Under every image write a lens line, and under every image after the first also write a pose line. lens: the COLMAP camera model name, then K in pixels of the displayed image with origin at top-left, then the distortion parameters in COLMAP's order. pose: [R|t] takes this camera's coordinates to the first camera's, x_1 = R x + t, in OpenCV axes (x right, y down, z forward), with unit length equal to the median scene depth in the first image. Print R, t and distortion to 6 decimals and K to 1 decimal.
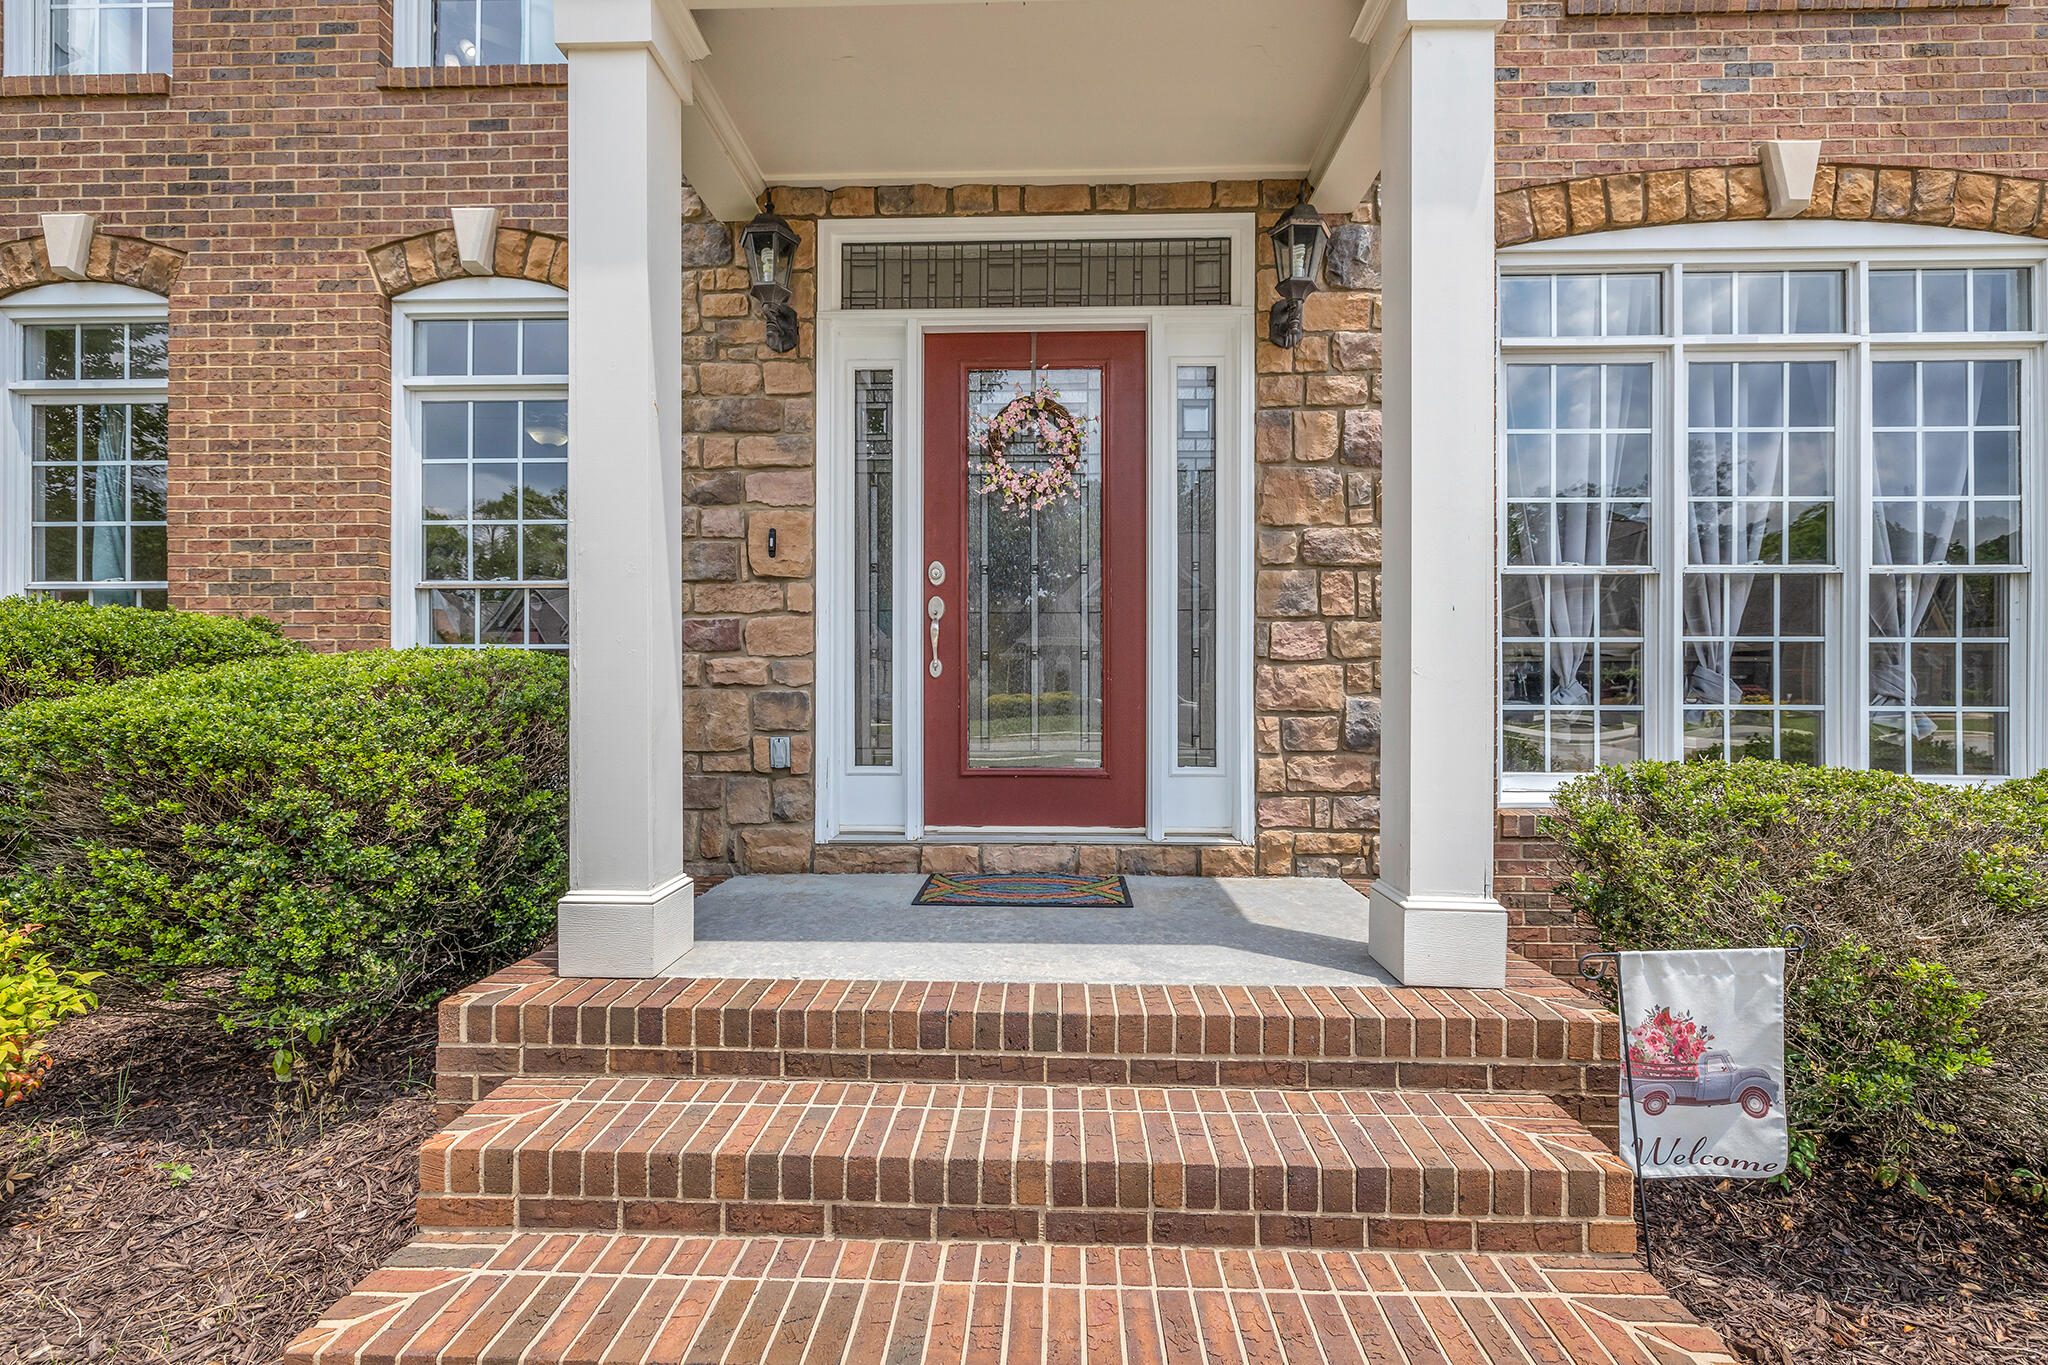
lens RADIAL K [[886.2, 0, 1030.9], [0, 886.2, 680.6], [0, 0, 1]] dist [-0.000749, -0.001067]
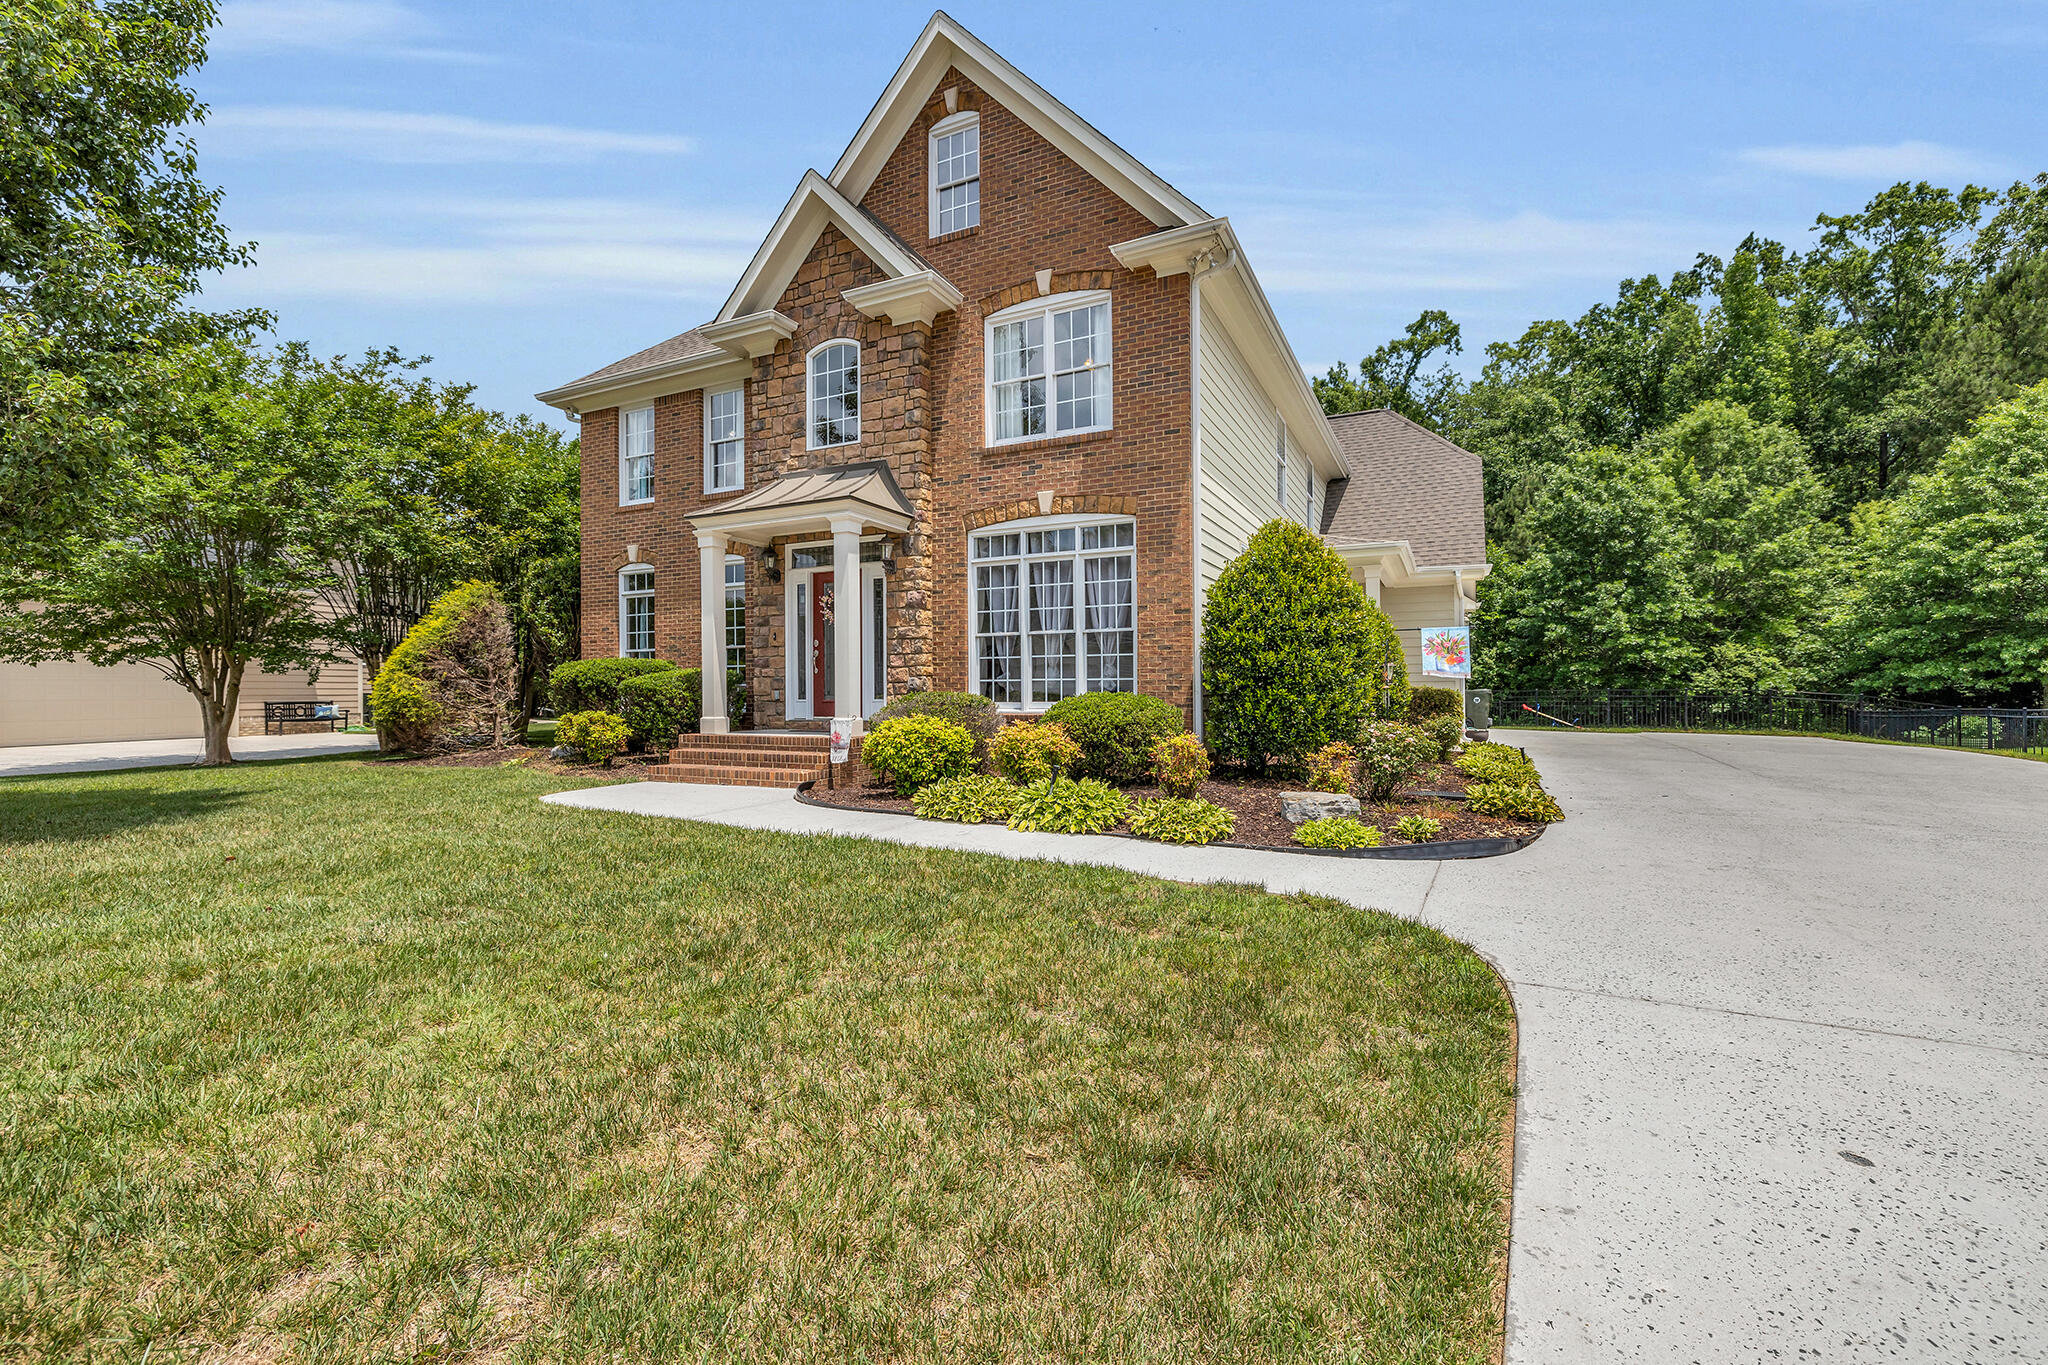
lens RADIAL K [[883.5, 0, 1024.0], [0, 883.5, 682.5], [0, 0, 1]] dist [0.004005, 0.000025]
pose [[0.907280, -0.010774, -0.420390, 2.058659], [0.007985, 0.999933, -0.008392, 0.065802], [0.420452, 0.004257, 0.907305, -1.759857]]
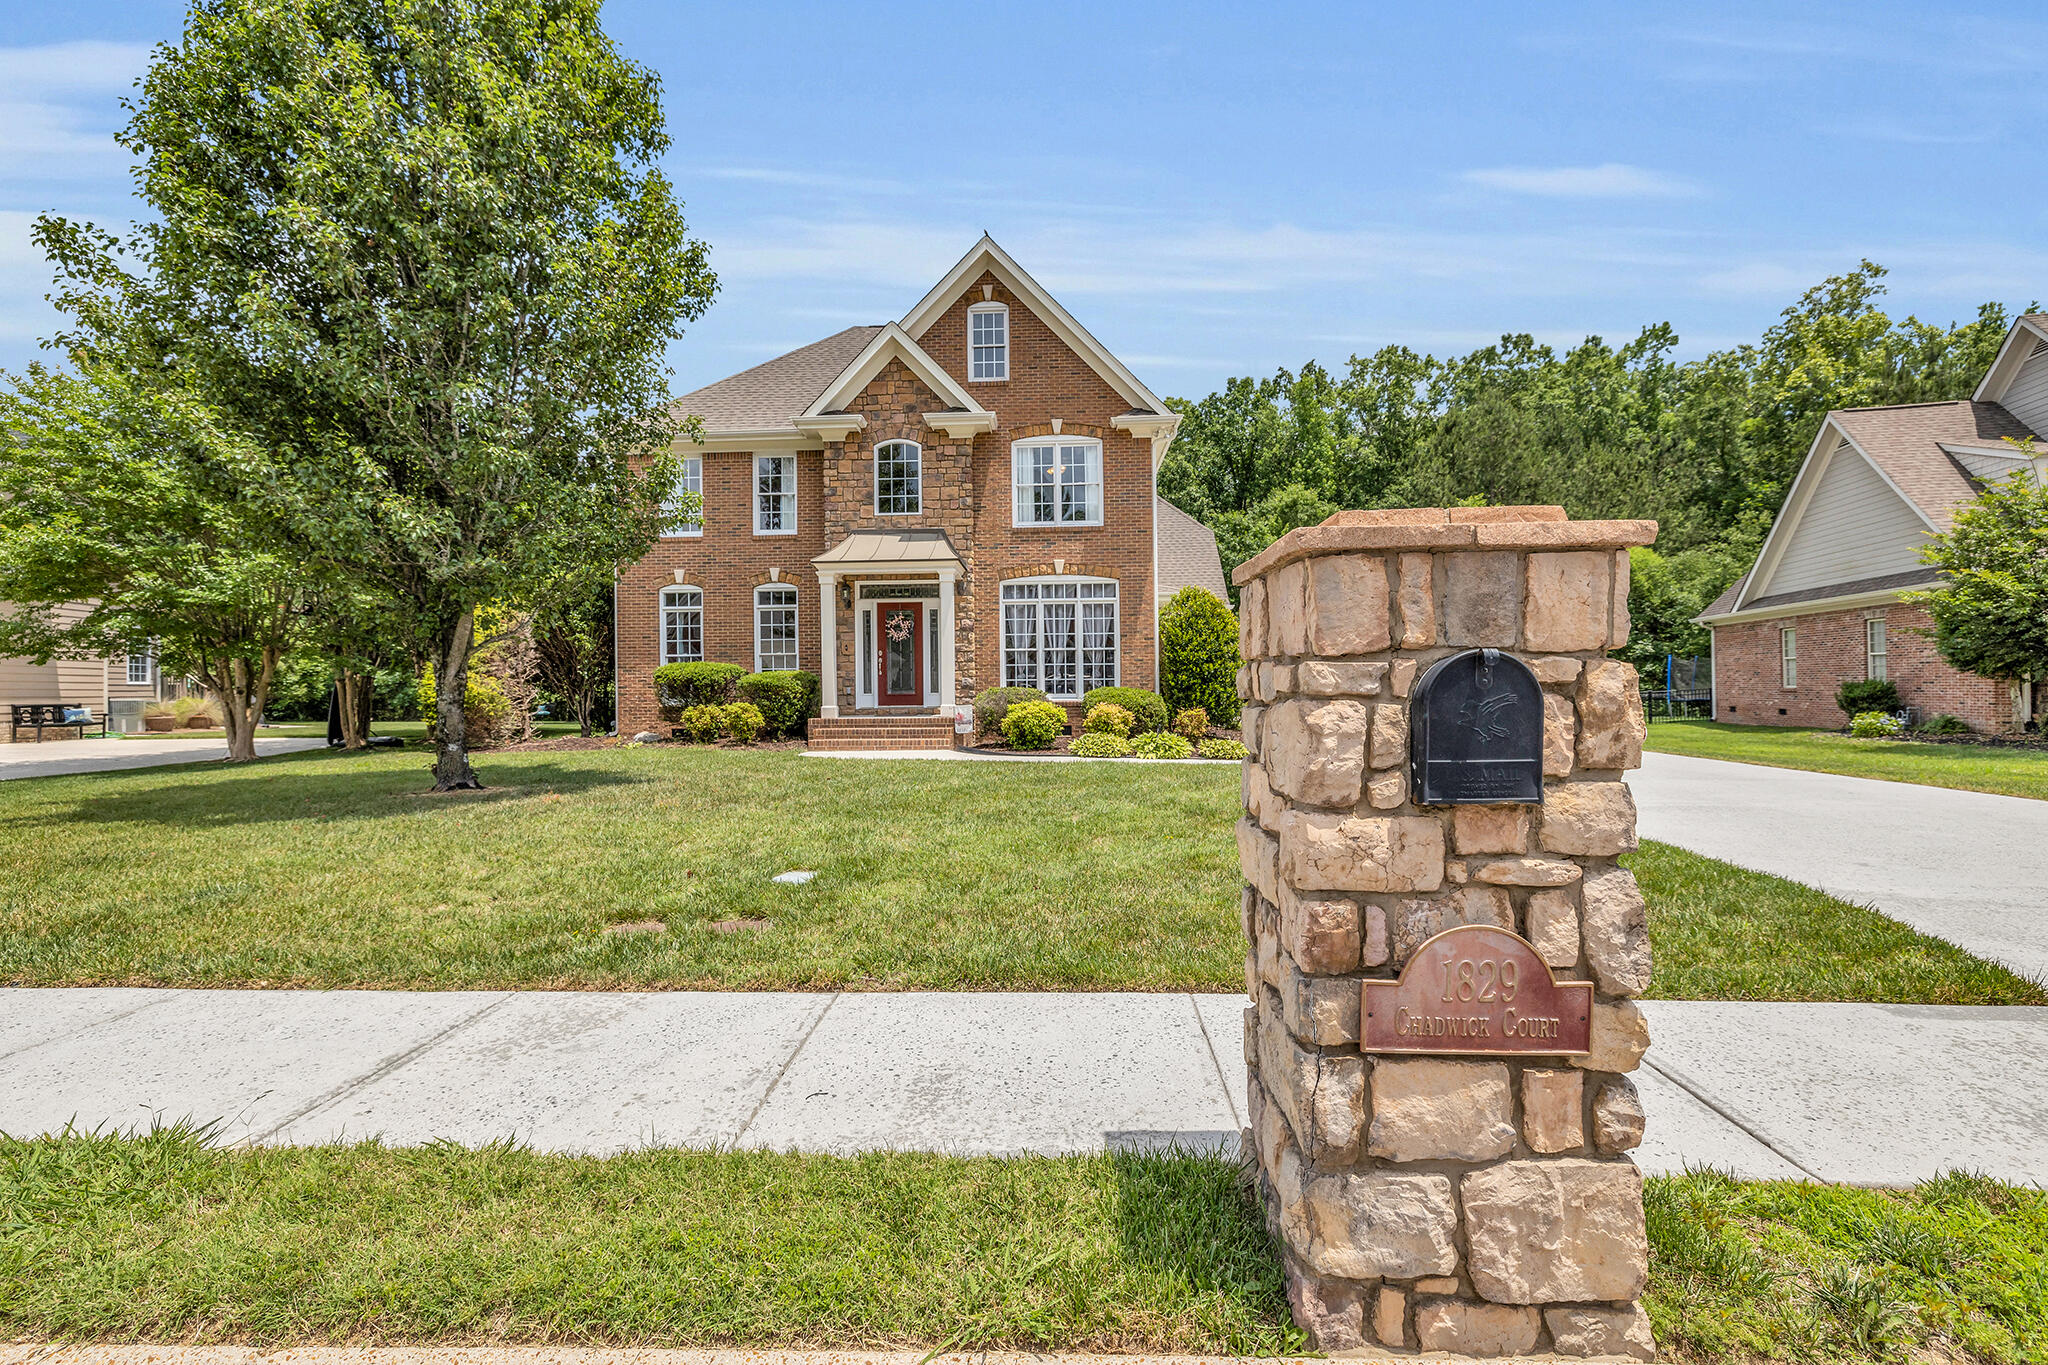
lens RADIAL K [[885.8, 0, 1014.7], [0, 885.8, 691.9], [0, 0, 1]] dist [-0.002776, -0.000163]
pose [[0.999500, -0.011272, -0.029556, 0.759178], [0.011381, 0.999929, 0.003533, 0.079558], [0.029514, -0.003868, 0.999557, -3.768452]]
